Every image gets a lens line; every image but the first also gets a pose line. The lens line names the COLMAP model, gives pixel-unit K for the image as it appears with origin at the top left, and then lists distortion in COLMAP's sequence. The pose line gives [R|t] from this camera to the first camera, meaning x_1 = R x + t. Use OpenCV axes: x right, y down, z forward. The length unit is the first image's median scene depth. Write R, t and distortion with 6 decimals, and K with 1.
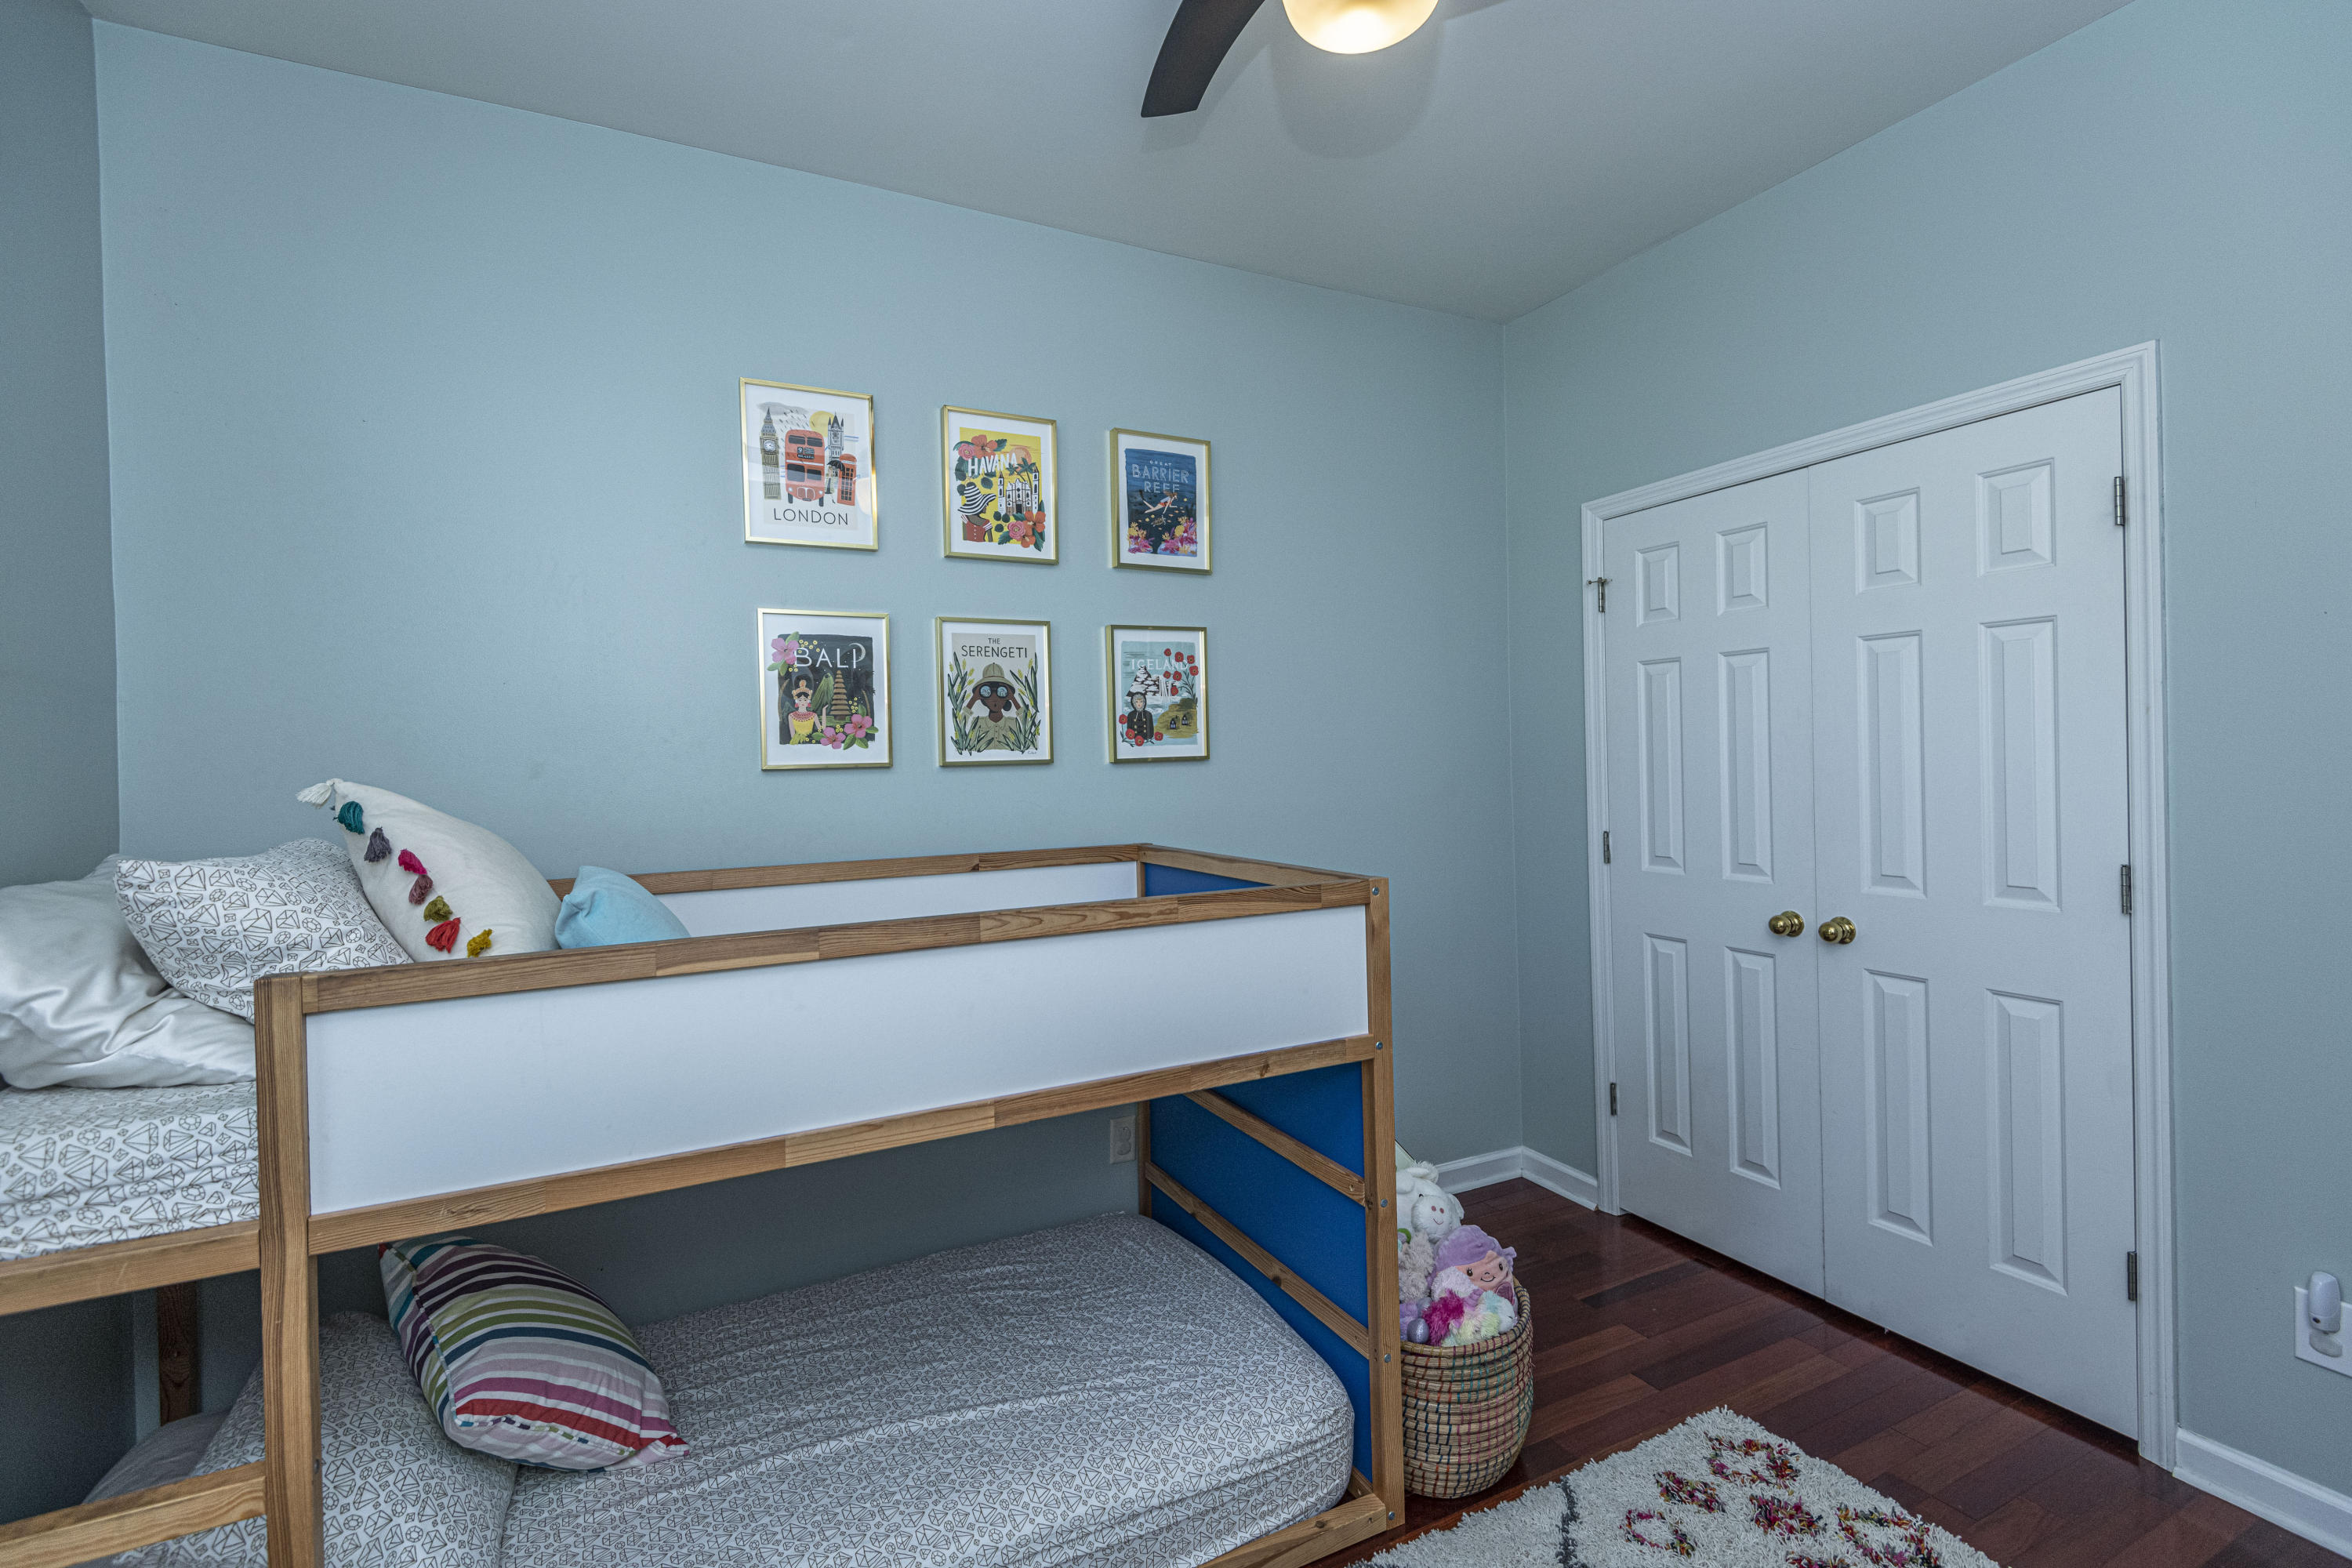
lens RADIAL K [[1052.8, 0, 1182.5], [0, 1052.8, 763.9], [0, 0, 1]] dist [0.042001, -0.030135]
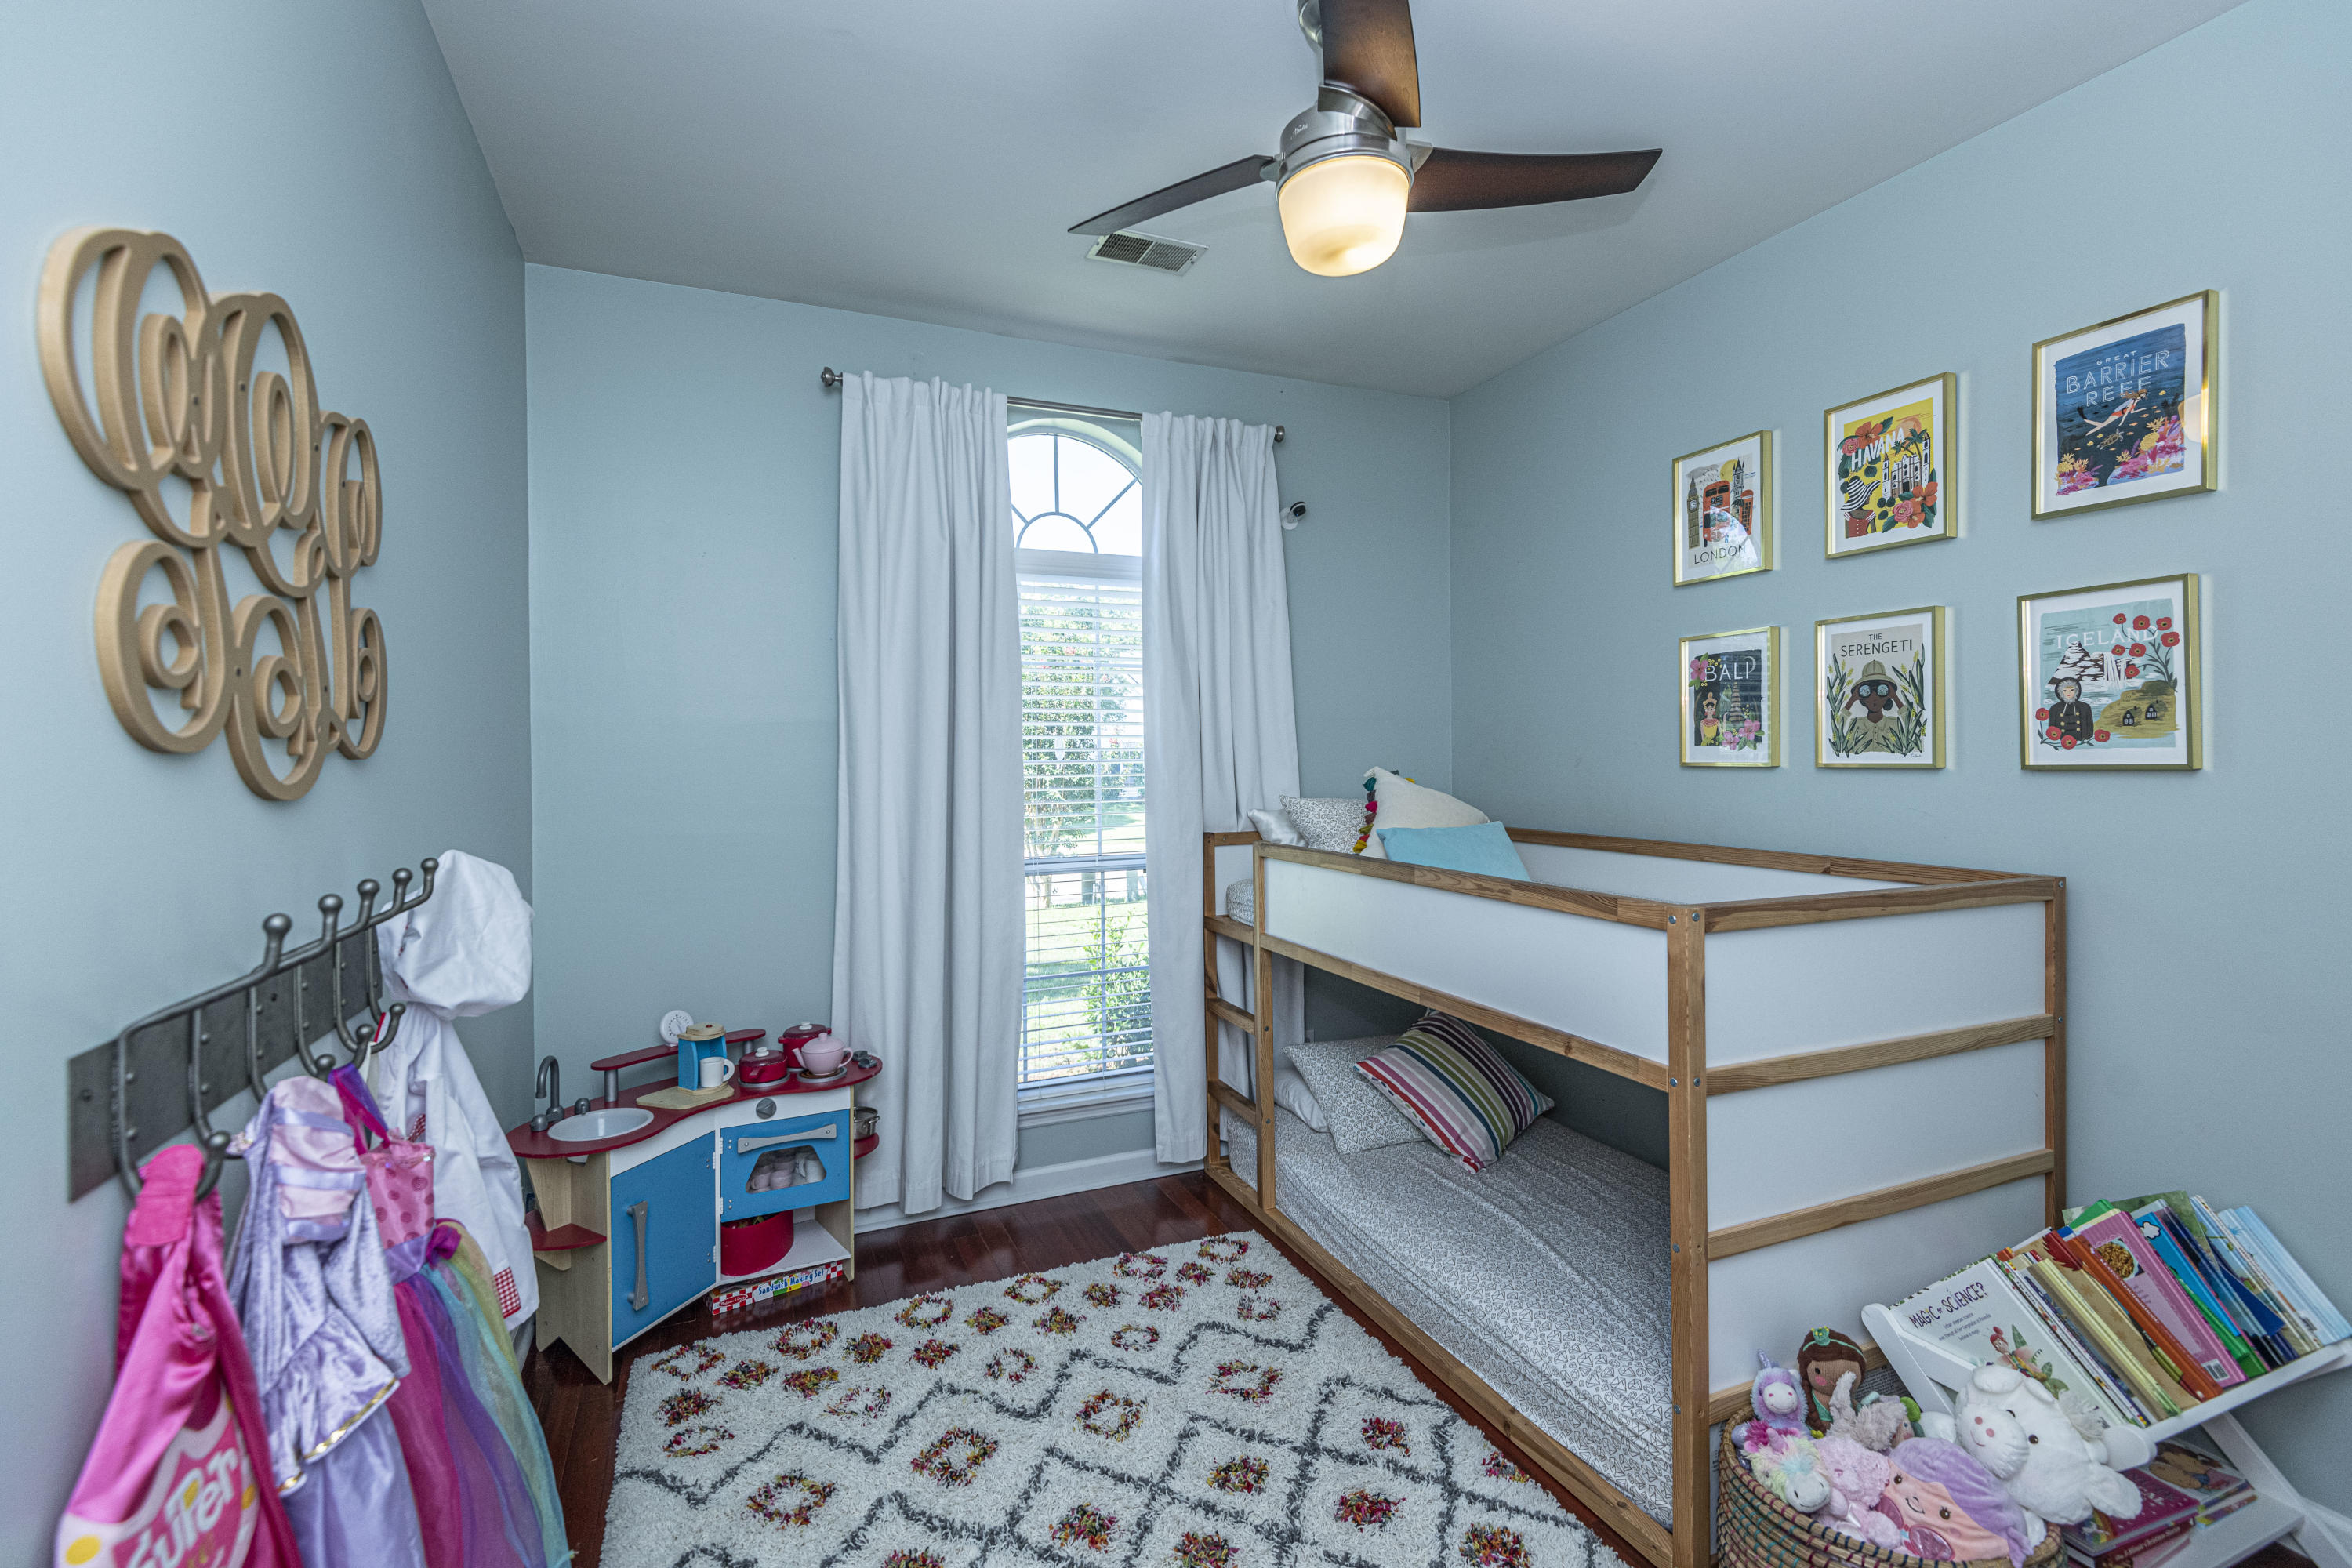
lens RADIAL K [[1052.8, 0, 1182.5], [0, 1052.8, 763.9], [0, 0, 1]] dist [0.042001, -0.030135]
pose [[-0.063403, 0.030434, -0.997524, 0.811335], [0.004368, 0.999534, 0.030217, -0.034025], [0.997978, -0.002441, -0.063507, 0.437525]]
